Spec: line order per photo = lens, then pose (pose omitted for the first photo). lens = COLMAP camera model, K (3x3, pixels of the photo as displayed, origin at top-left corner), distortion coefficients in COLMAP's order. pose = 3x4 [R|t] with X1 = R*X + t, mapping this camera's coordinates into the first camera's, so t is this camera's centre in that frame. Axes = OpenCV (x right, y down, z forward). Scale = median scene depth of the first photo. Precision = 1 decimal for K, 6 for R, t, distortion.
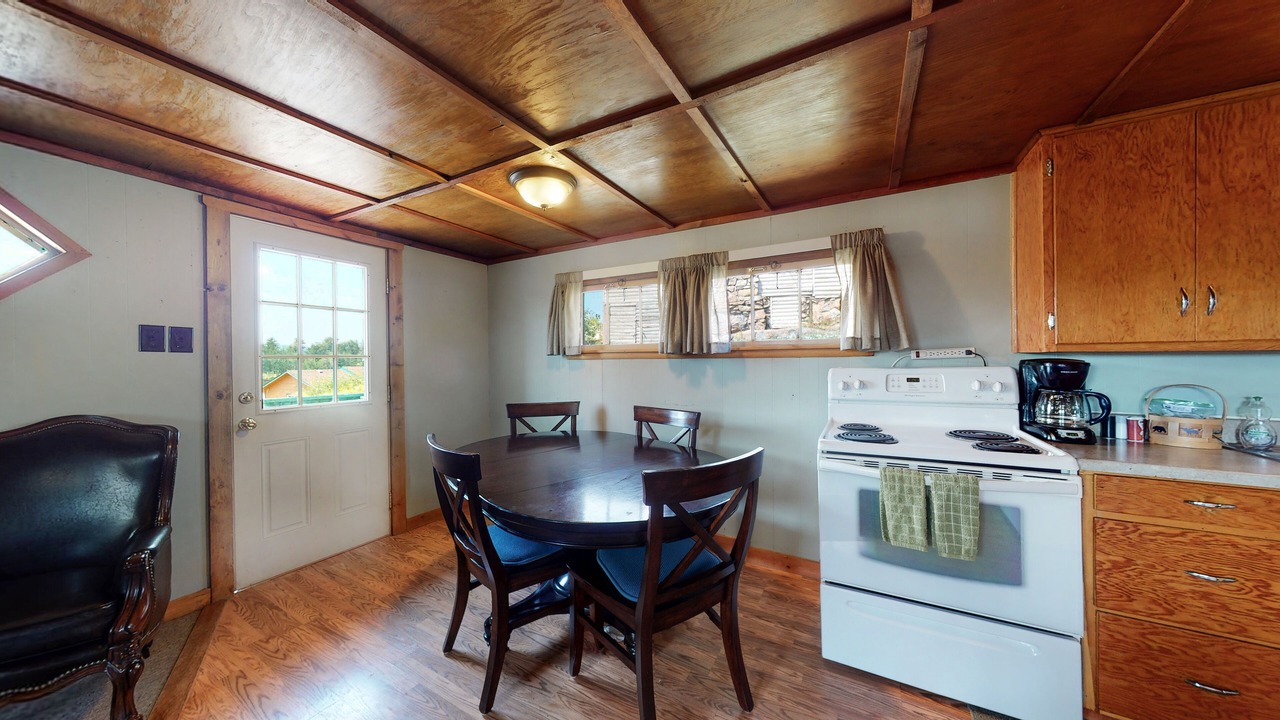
lens RADIAL K [[404.7, 0, 637.8], [0, 404.7, 361.7], [0, 0, 1]] dist [-0.000647, 0.000068]
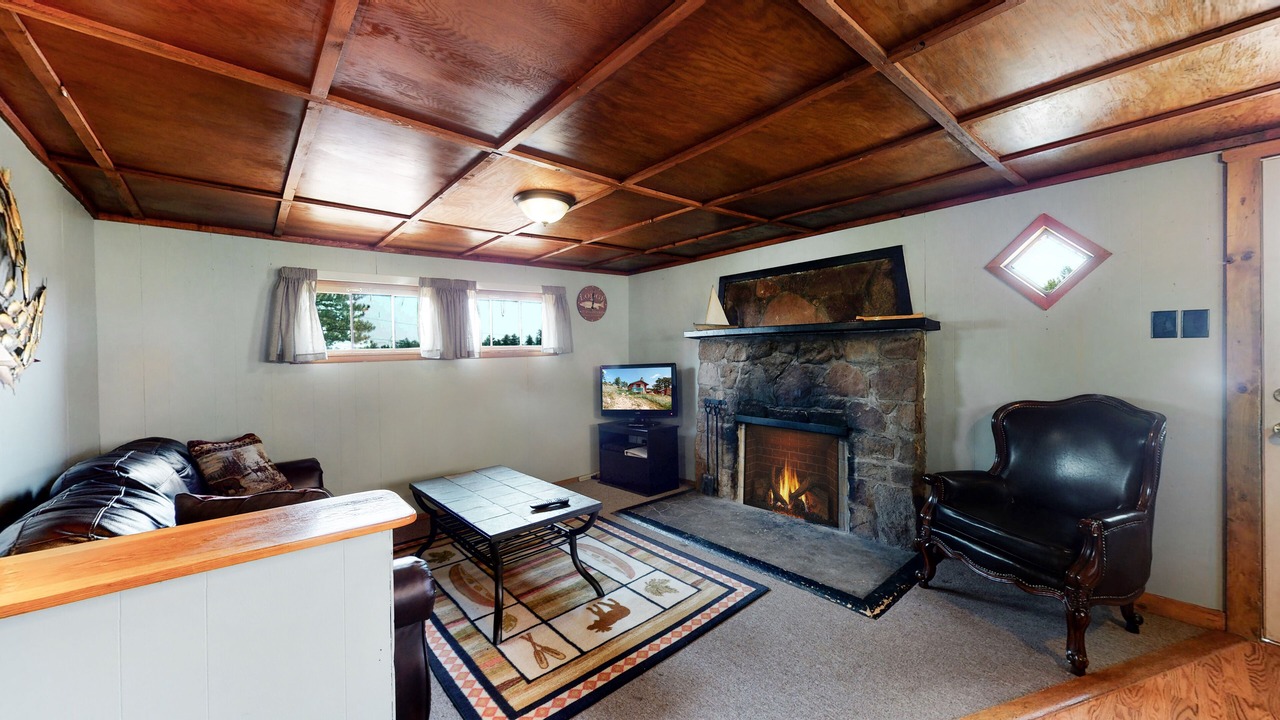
lens RADIAL K [[468.0, 0, 637.4], [0, 468.0, 360.1], [0, 0, 1]] dist [-0.003025, -0.000257]
pose [[-0.336409, 0.020840, -0.941485, 0.286188], [0.012265, 0.999767, 0.017747, -0.006173], [0.941636, -0.005577, -0.336587, 0.174922]]
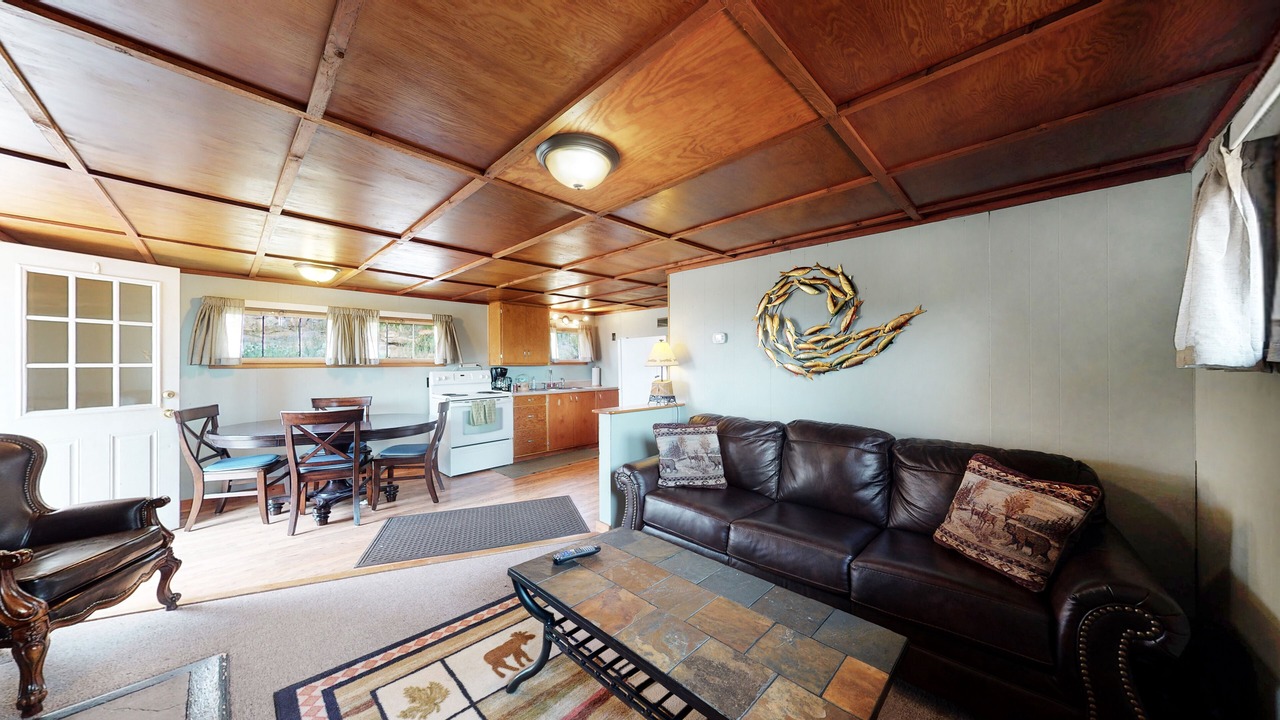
lens RADIAL K [[404.7, 0, 642.5], [0, 404.7, 362.0], [0, 0, 1]] dist [-0.000647, 0.000068]
pose [[0.255082, 0.010817, 0.966859, -1.546362], [0.008676, 0.999872, -0.013475, 0.003025], [-0.966880, 0.011825, 0.254955, -0.798287]]
